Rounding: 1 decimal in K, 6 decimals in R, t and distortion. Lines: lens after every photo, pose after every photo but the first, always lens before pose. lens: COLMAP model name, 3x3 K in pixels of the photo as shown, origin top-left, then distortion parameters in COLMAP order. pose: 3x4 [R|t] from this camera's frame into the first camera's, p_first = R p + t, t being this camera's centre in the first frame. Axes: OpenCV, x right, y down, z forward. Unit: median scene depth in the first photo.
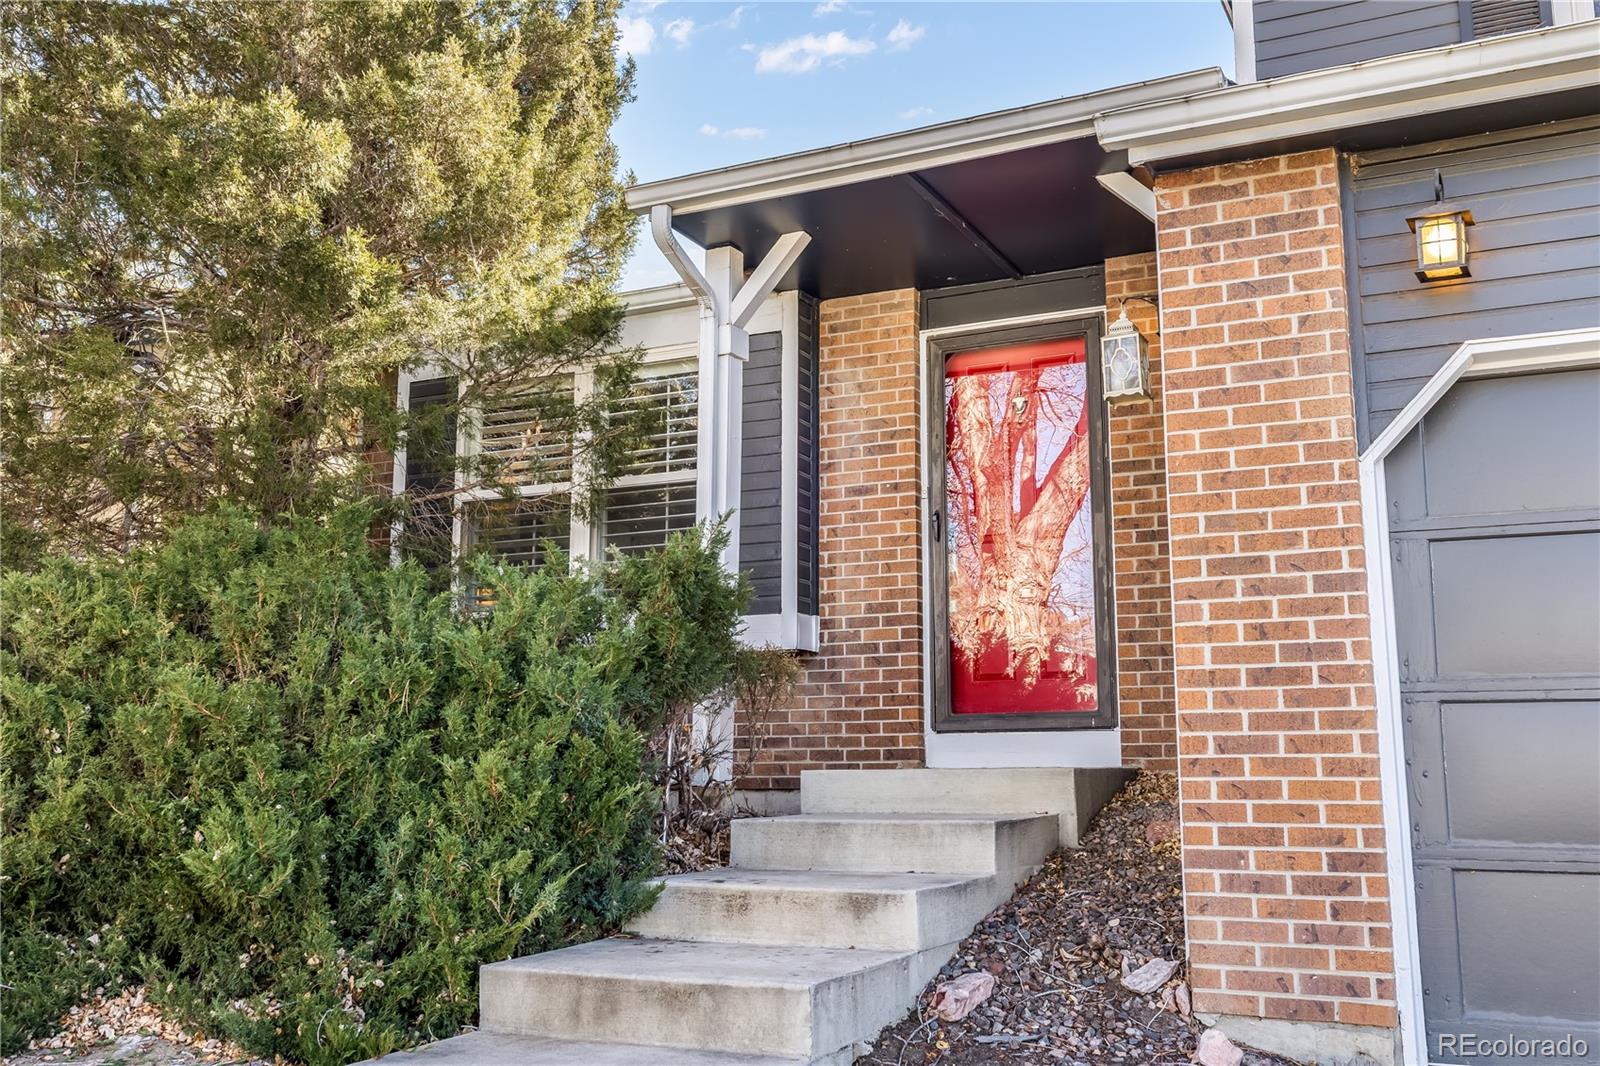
lens RADIAL K [[1571.9, 0, 802.1], [0, 1571.9, 510.7], [0, 0, 1]] dist [0.016828, -0.025418]
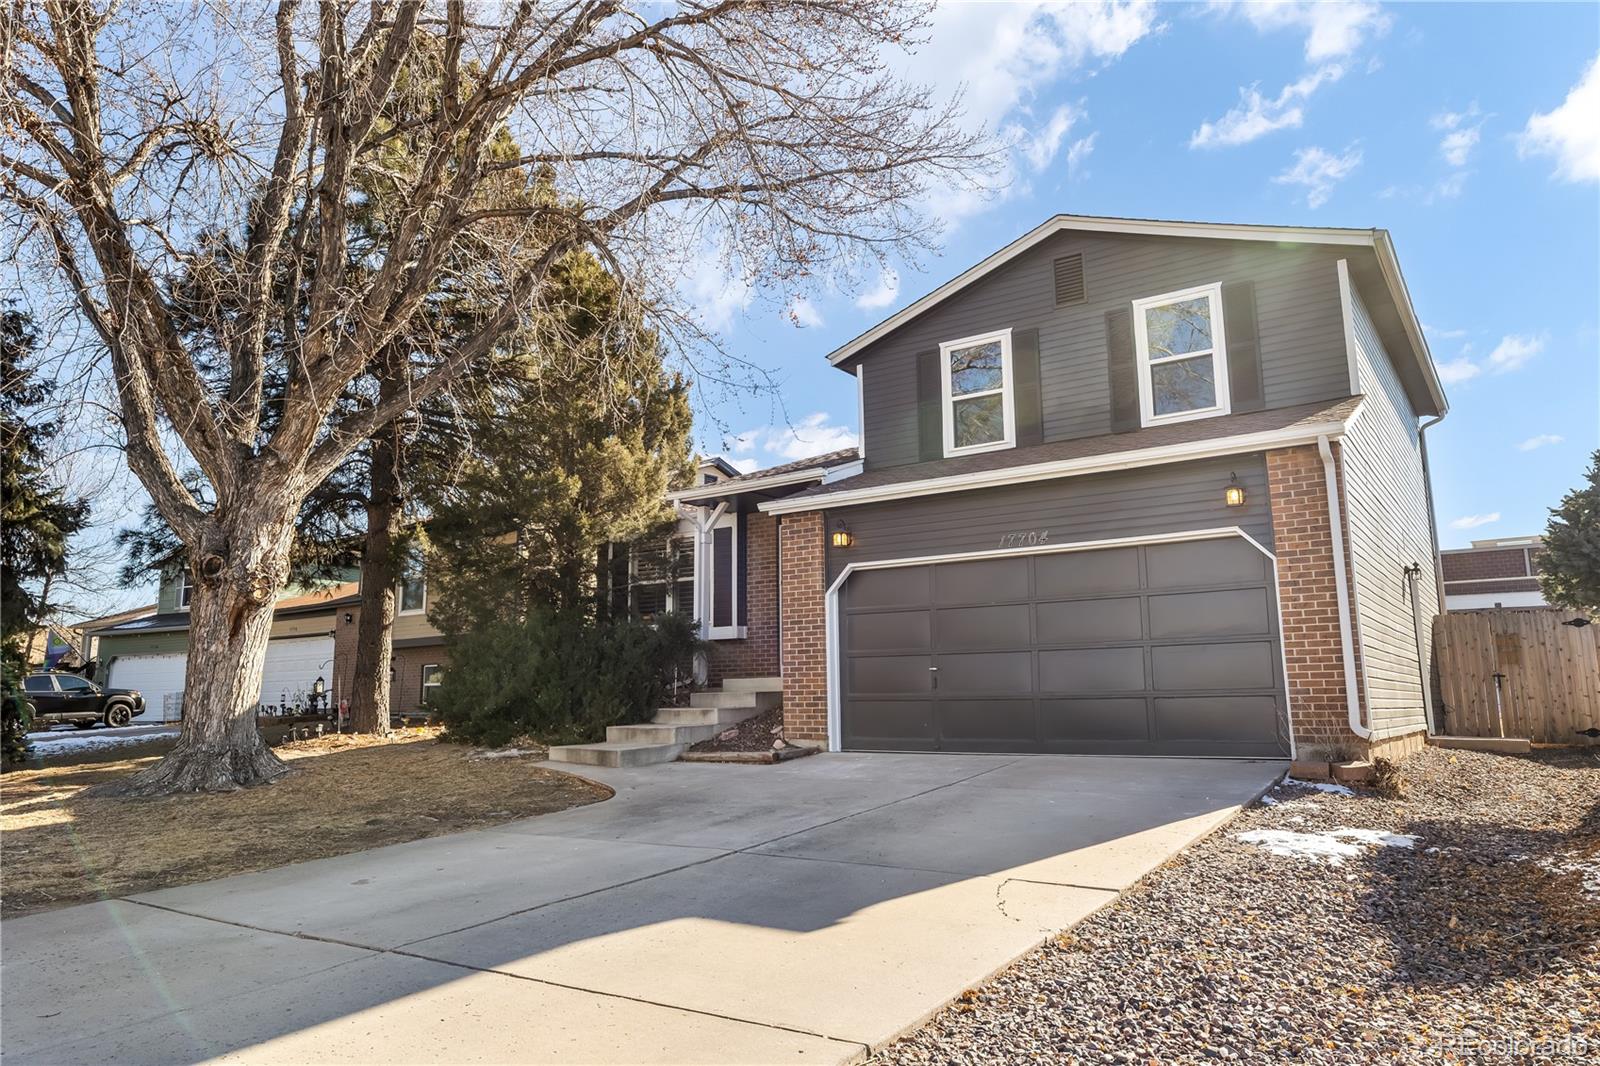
lens RADIAL K [[1083.1, 0, 795.4], [0, 1083.1, 514.6], [0, 0, 1]] dist [-0.005724, 0.000080]
pose [[0.988519, -0.037543, -0.146355, 0.650685], [0.038389, 0.999259, 0.002955, -0.228404], [0.146135, -0.008540, 0.989228, -1.554916]]
